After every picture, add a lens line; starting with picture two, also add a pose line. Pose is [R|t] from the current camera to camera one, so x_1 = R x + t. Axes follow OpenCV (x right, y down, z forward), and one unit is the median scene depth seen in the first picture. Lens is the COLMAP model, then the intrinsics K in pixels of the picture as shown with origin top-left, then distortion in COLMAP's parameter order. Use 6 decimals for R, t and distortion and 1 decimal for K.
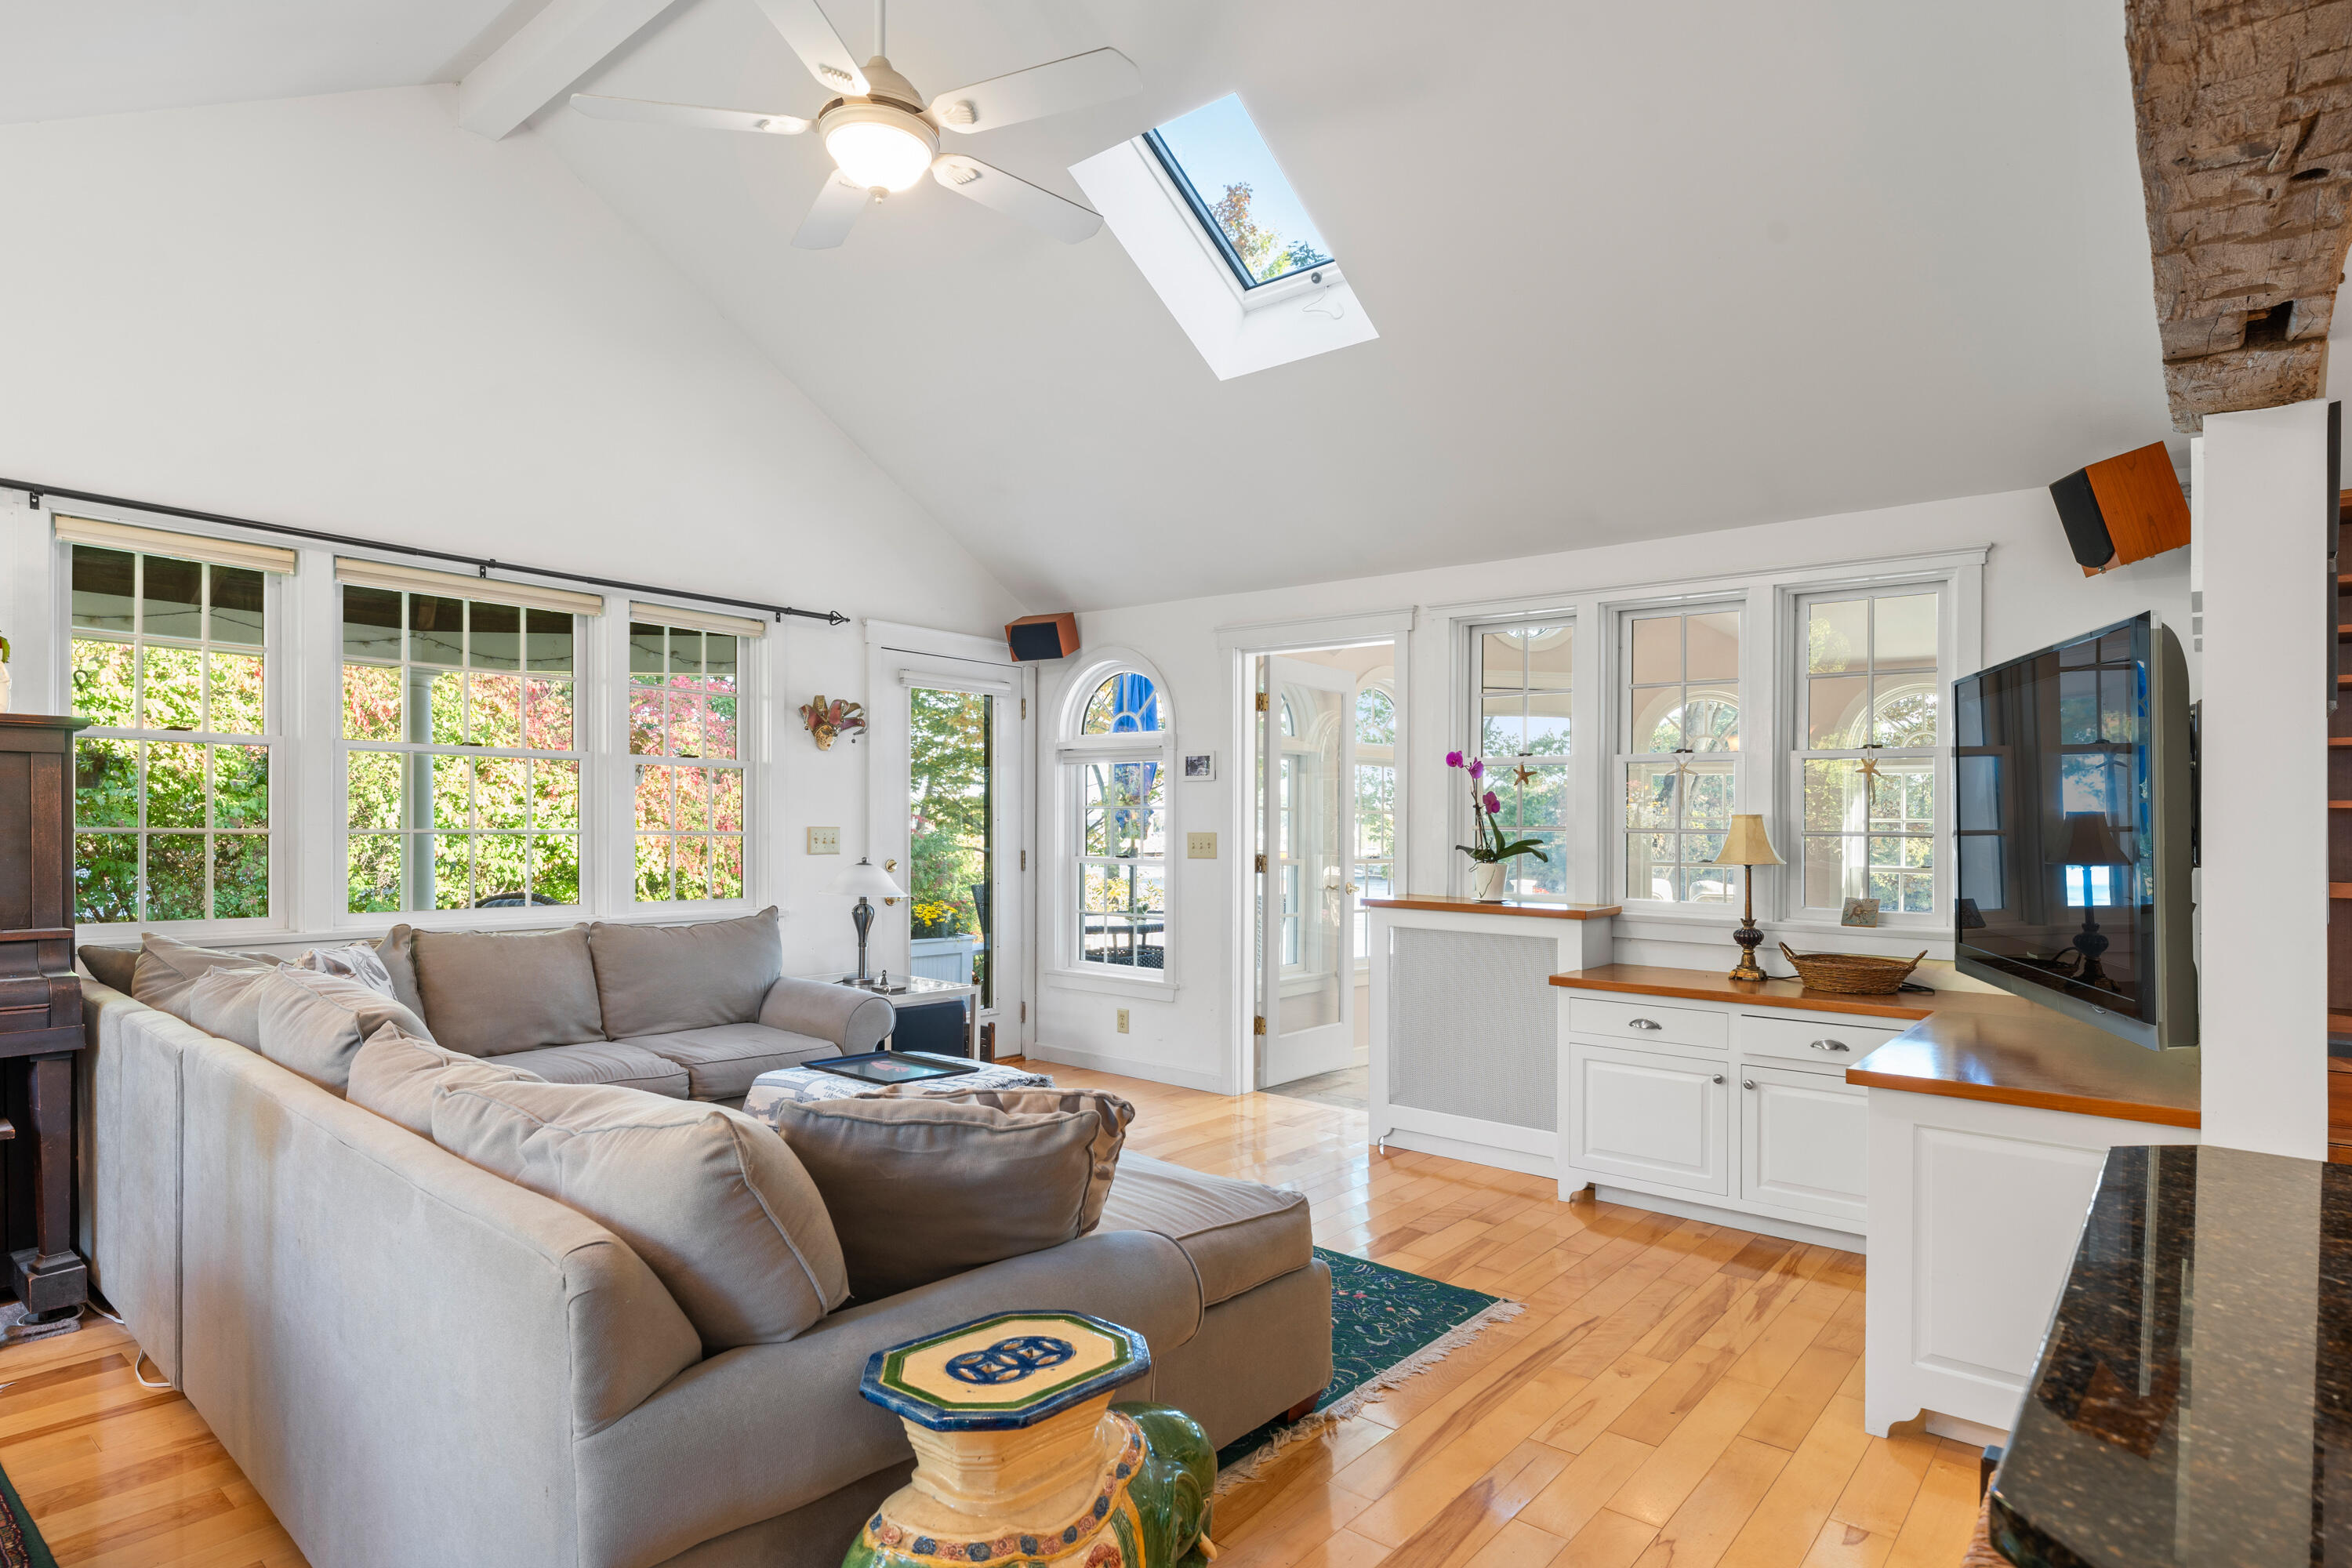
lens RADIAL K [[1251.9, 0, 1165.7], [0, 1251.9, 831.3], [0, 0, 1]] dist [0.000450, -0.000317]
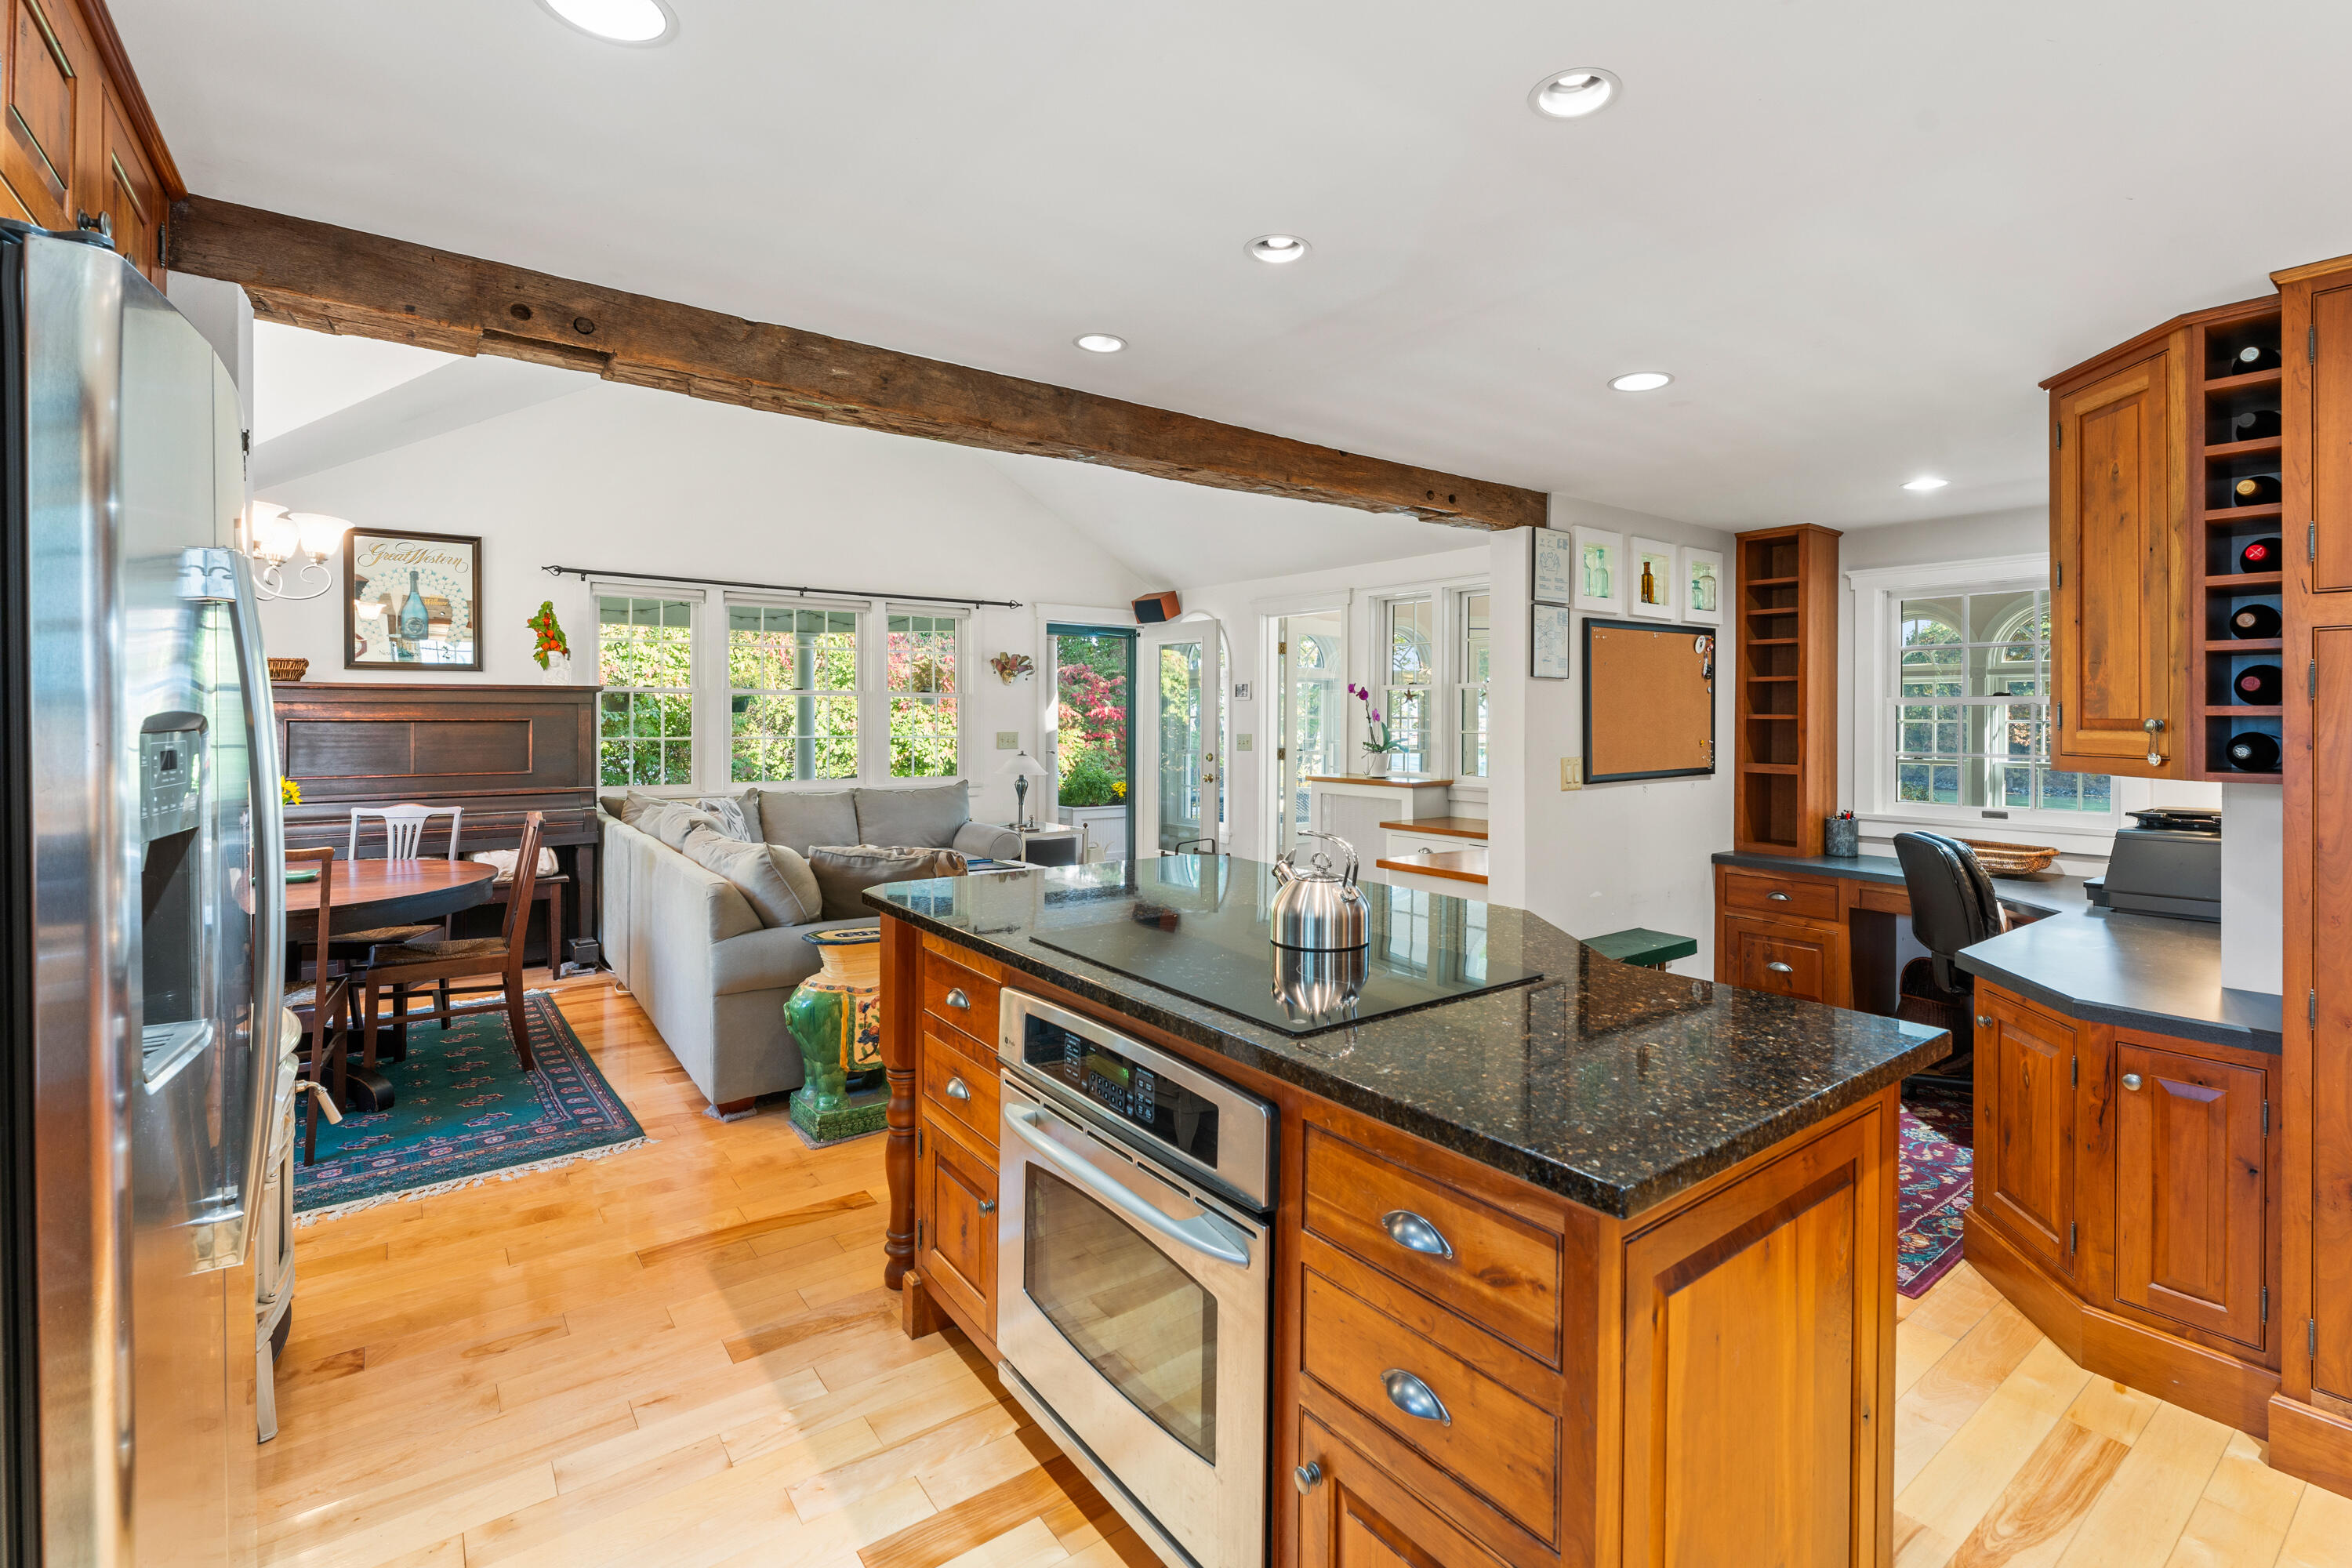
lens RADIAL K [[1065.5, 0, 1258.5], [0, 1065.5, 706.9], [0, 0, 1]] dist [-0.002073, -0.000343]
pose [[0.981779, -0.011513, -0.189679, 0.478047], [0.008156, 0.999796, -0.018466, -0.012369], [0.189853, 0.016583, 0.981673, -0.464911]]
